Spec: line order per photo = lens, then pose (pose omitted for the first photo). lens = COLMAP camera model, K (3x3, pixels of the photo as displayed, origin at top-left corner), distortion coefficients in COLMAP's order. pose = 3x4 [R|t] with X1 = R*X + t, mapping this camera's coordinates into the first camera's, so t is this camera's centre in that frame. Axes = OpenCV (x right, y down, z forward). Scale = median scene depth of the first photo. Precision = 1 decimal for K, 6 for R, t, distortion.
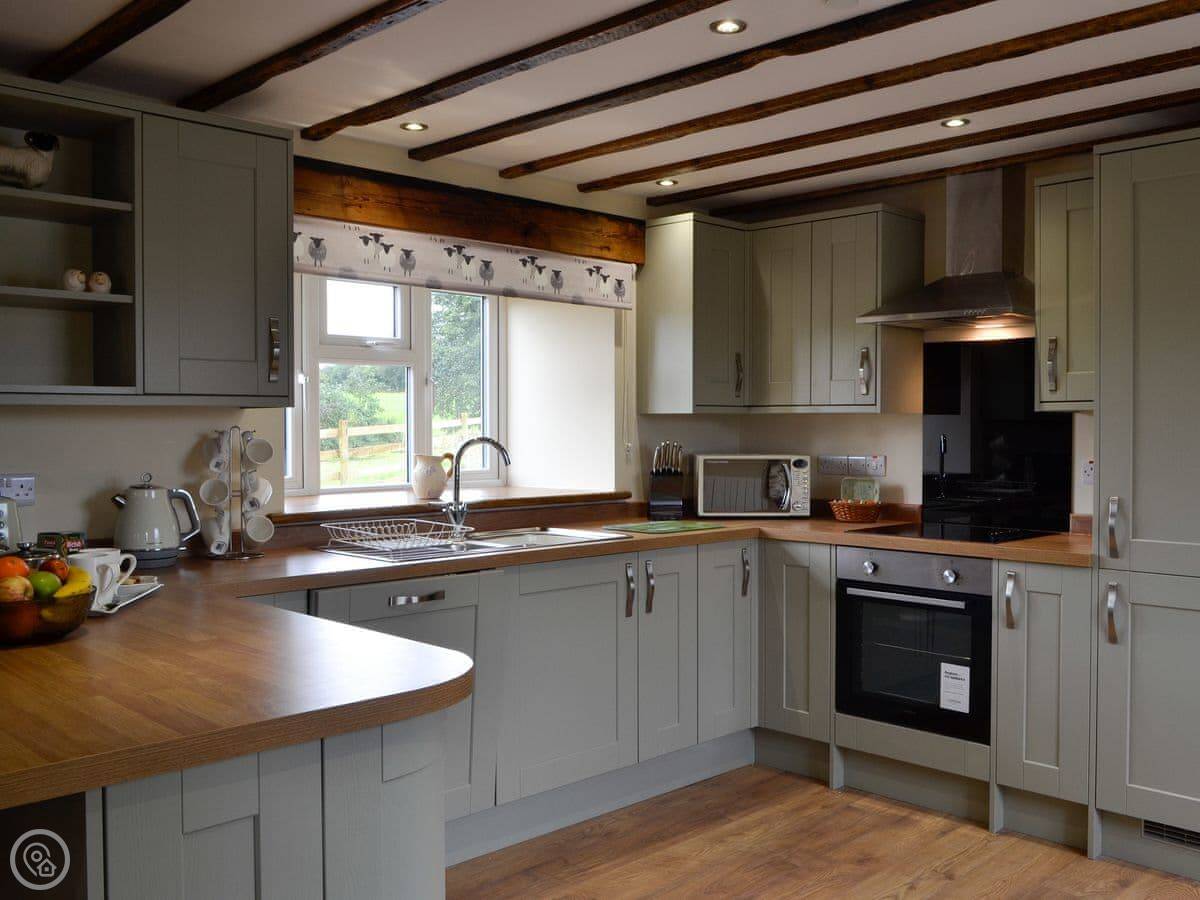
lens RADIAL K [[1131.3, 0, 600.0], [0, 1131.3, 450.0], [0, 0, 1]] dist [-0.038814, -0.000764]
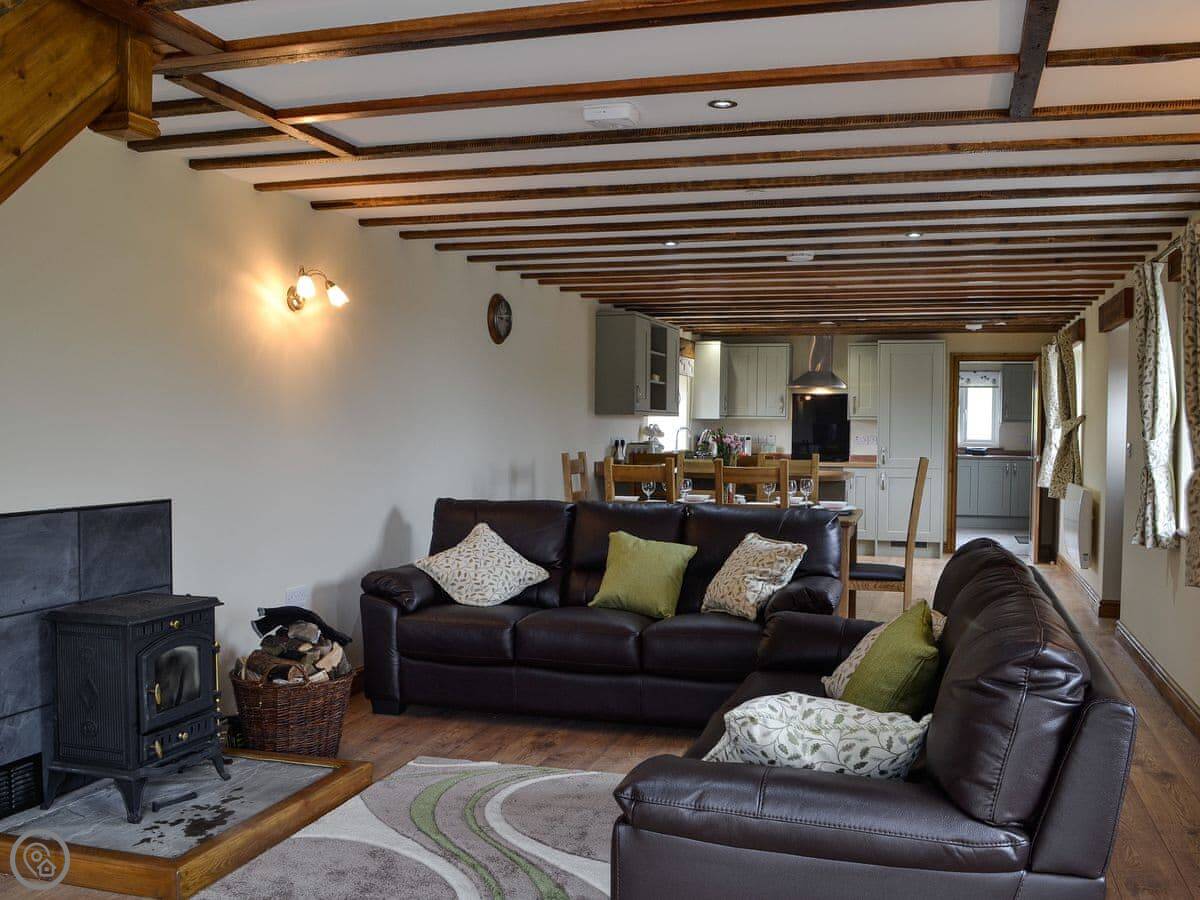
lens RADIAL K [[1131.3, 0, 600.0], [0, 1131.3, 450.0], [0, 0, 1]] dist [-0.038814, -0.000764]
pose [[0.878650, -0.003039, 0.477456, -1.494657], [0.001455, 0.999992, 0.003686, 0.030881], [-0.477464, -0.002544, 0.878648, -1.230145]]
